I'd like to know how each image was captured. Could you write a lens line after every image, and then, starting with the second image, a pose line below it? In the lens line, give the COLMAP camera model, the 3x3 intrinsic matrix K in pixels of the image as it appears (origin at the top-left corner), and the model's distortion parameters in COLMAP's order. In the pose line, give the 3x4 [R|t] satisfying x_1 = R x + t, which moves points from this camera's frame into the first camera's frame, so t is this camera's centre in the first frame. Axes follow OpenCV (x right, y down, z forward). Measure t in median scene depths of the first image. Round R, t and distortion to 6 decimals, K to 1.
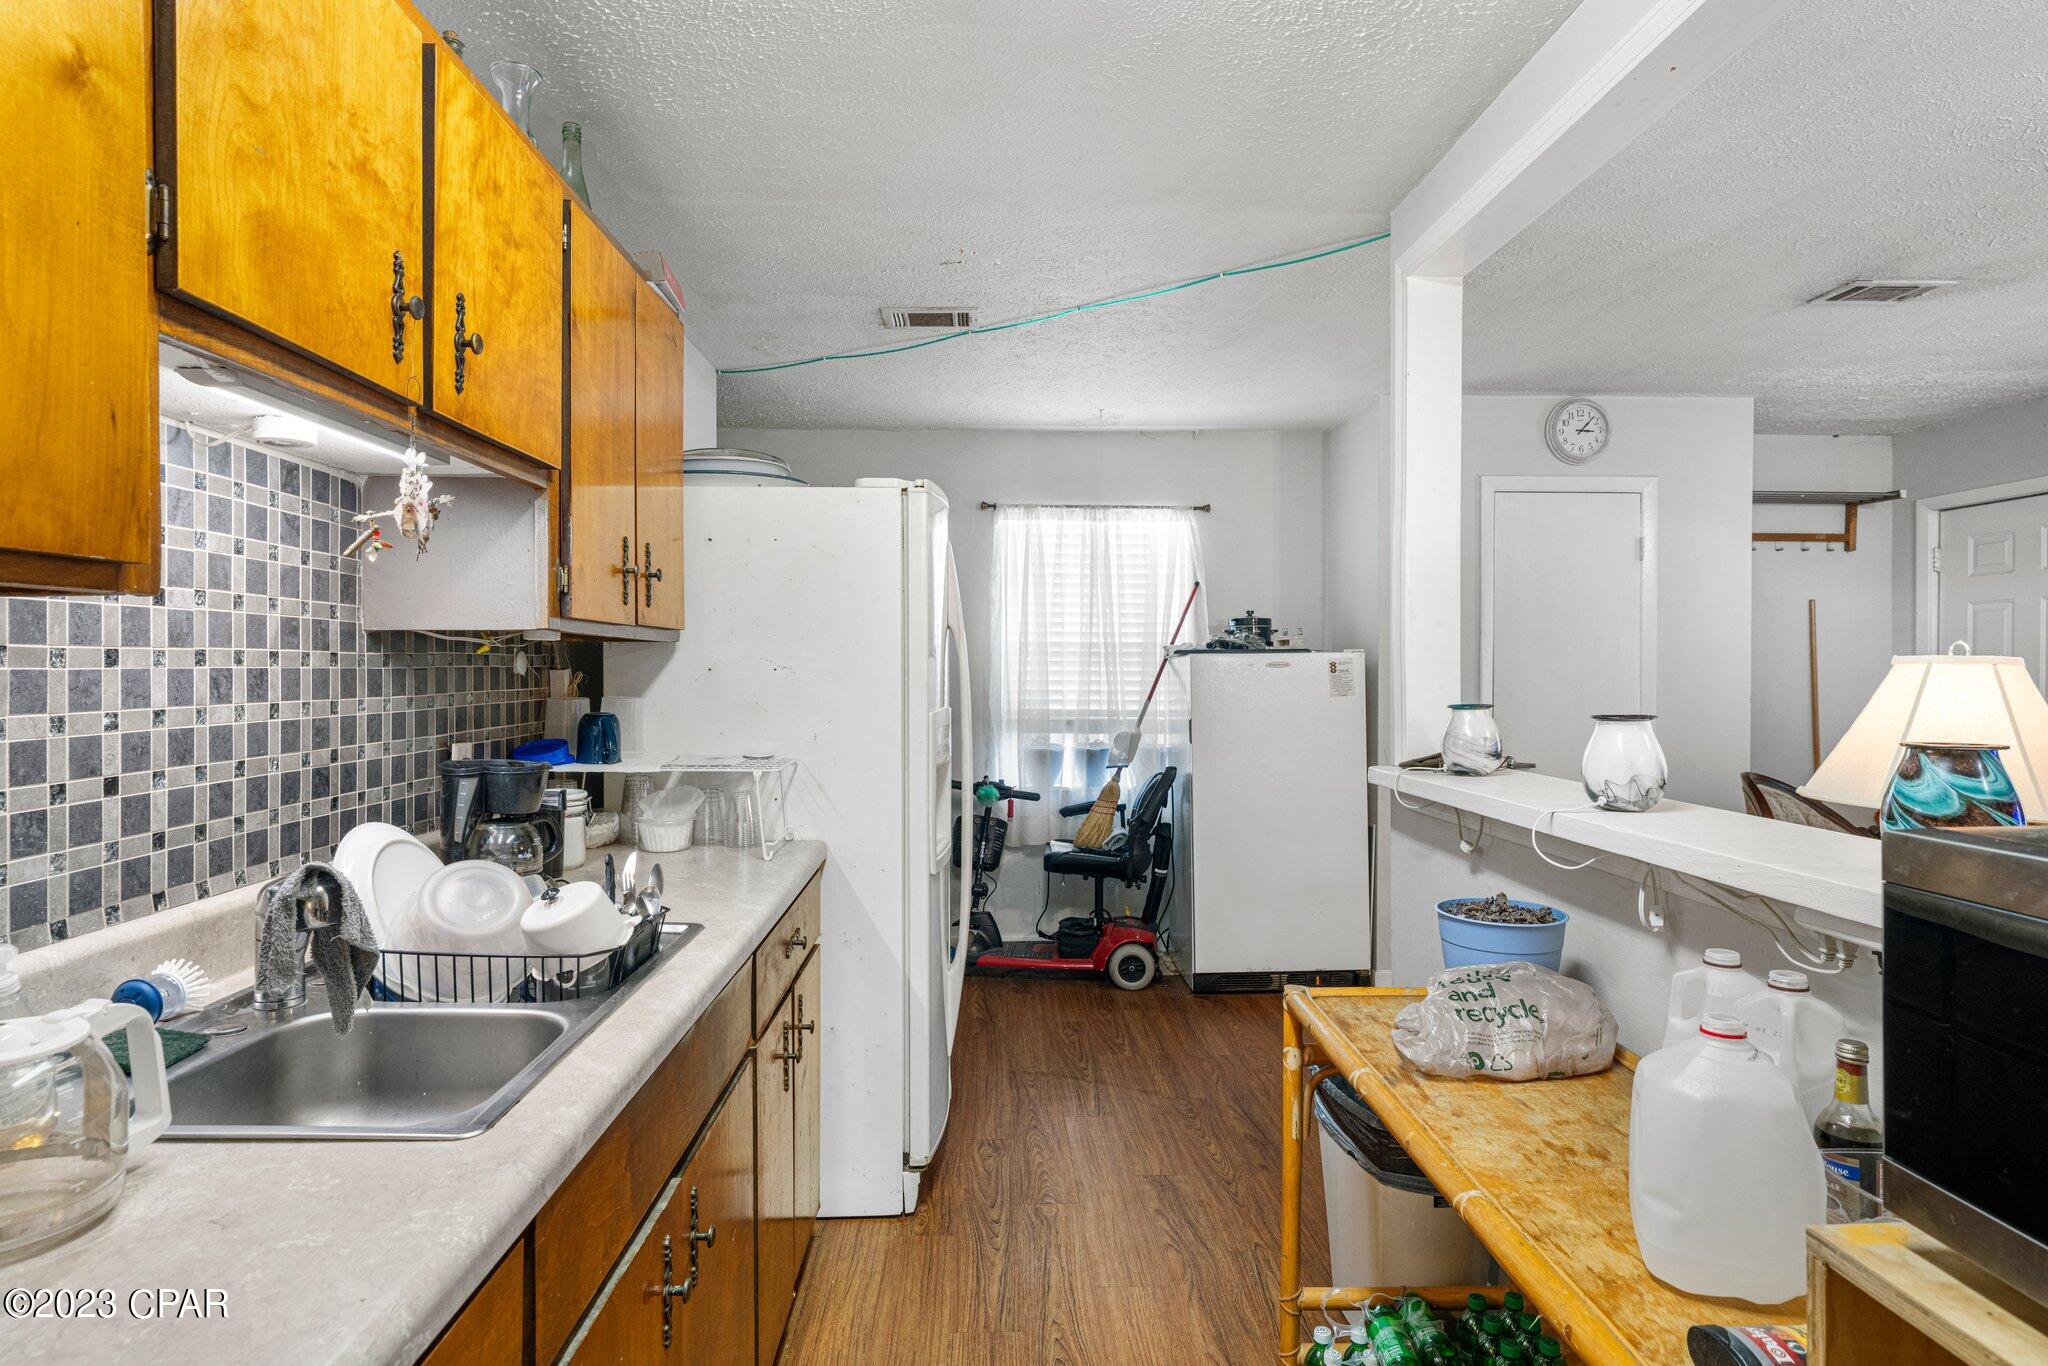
lens RADIAL K [[1110.4, 0, 1019.3], [0, 1110.4, 669.6], [0, 0, 1]] dist [-0.014826, -0.000108]
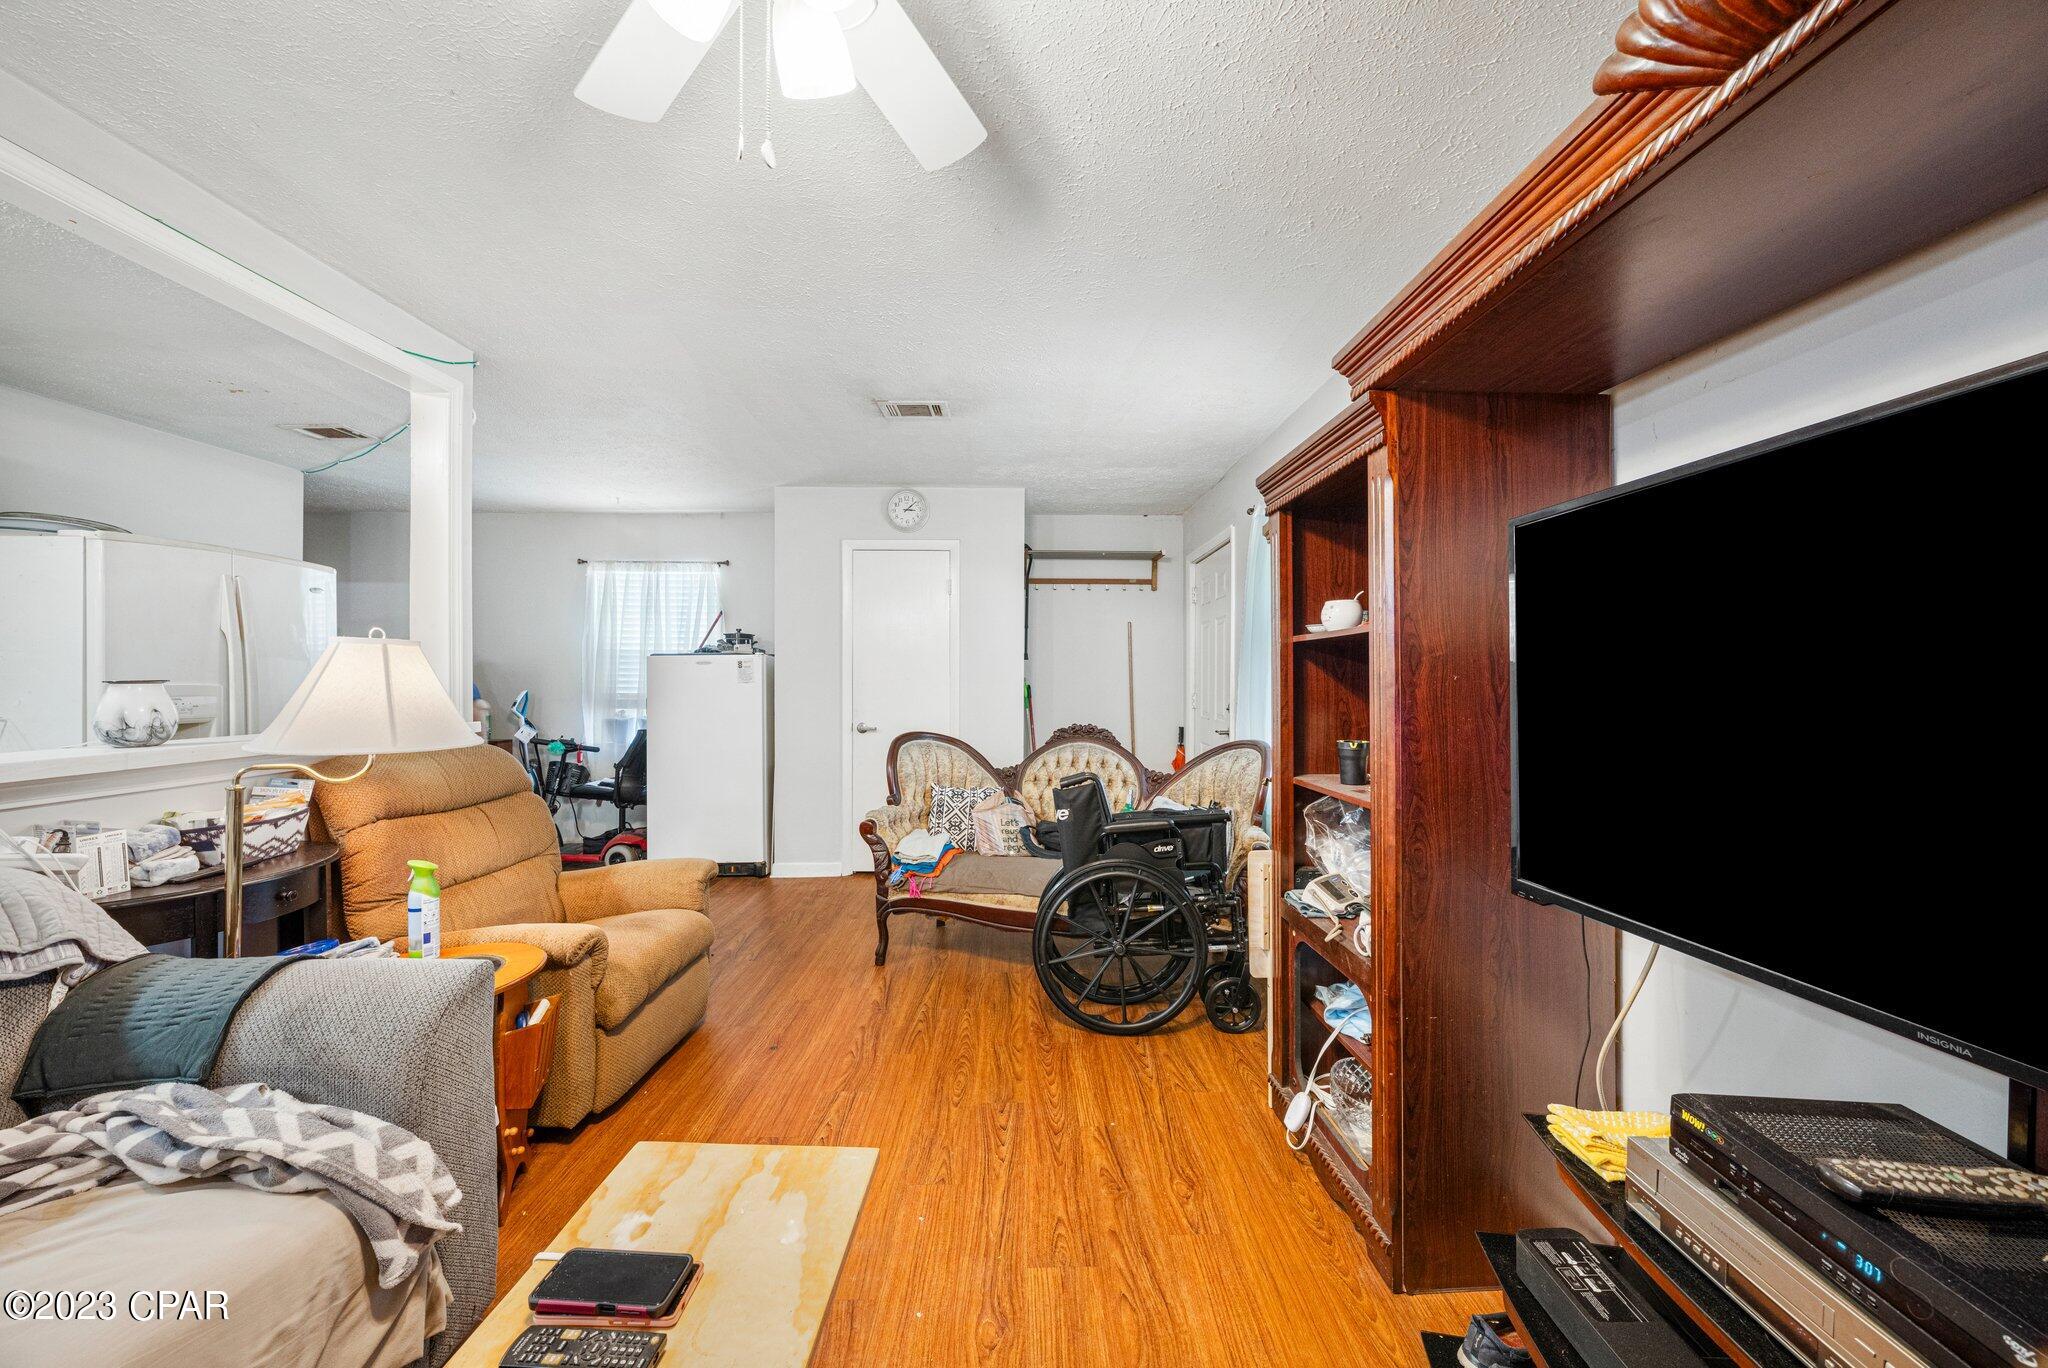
lens RADIAL K [[689.3, 0, 1022.6], [0, 689.3, 681.2], [0, 0, 1]] dist [-0.004856, 0.000112]
pose [[0.999993, -0.000937, 0.003494, 2.096527], [0.000907, 0.999962, 0.008672, 0.040865], [-0.003502, -0.008669, 0.999956, 0.133058]]
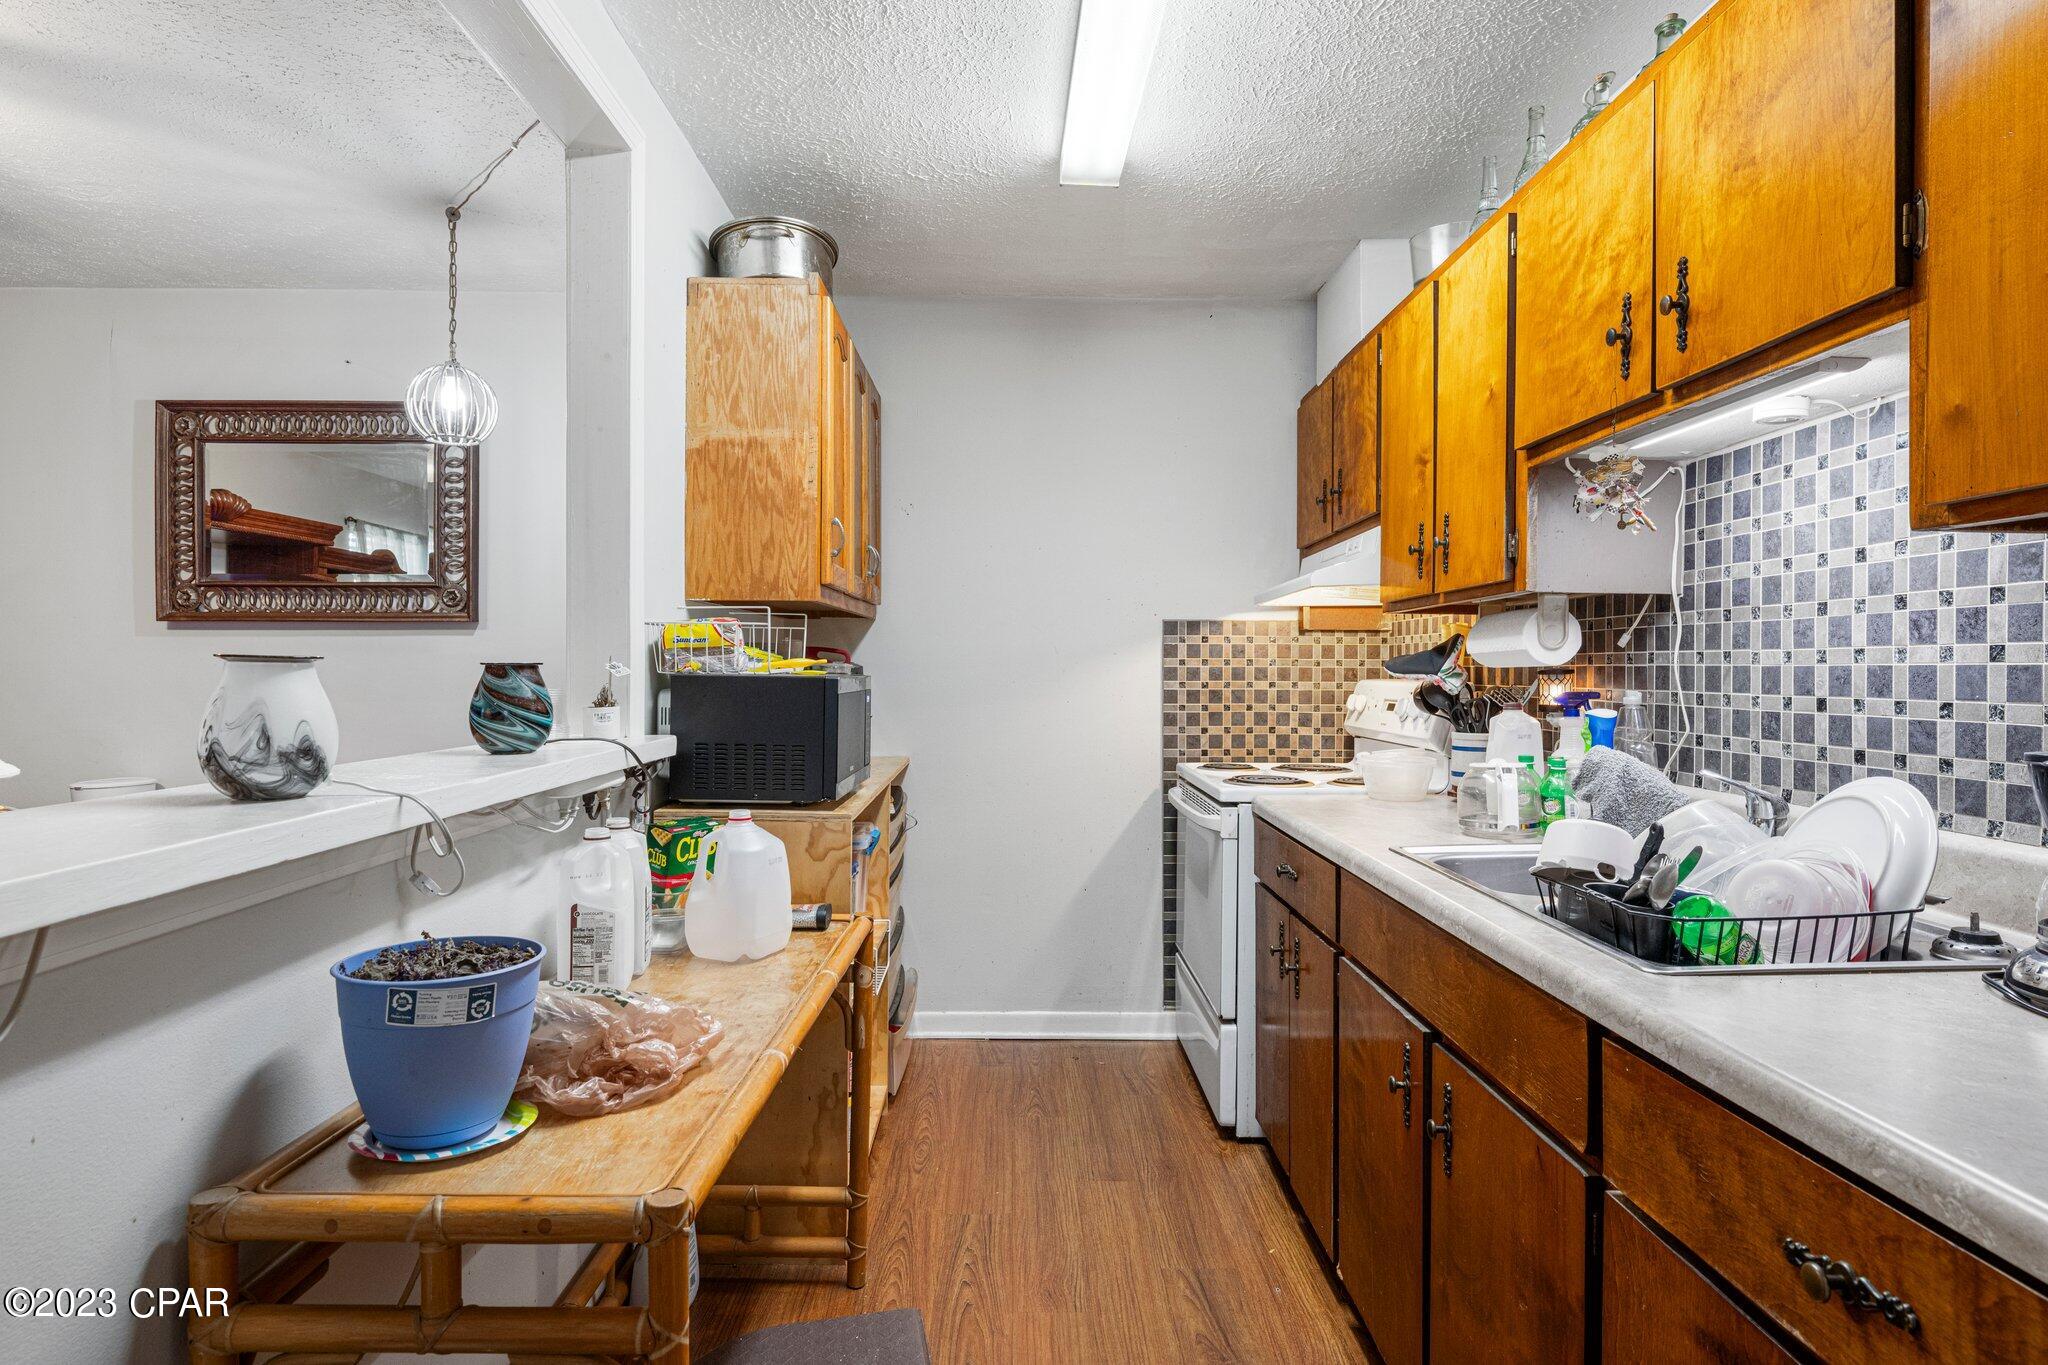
lens RADIAL K [[1100.8, 0, 1025.9], [0, 1100.8, 680.6], [0, 0, 1]] dist [0.000455, -0.001389]
pose [[-0.999931, -0.007323, 0.009224, 0.113178], [-0.007212, 0.999901, 0.012043, 0.058454], [-0.009311, 0.011975, -0.999885, 2.036074]]
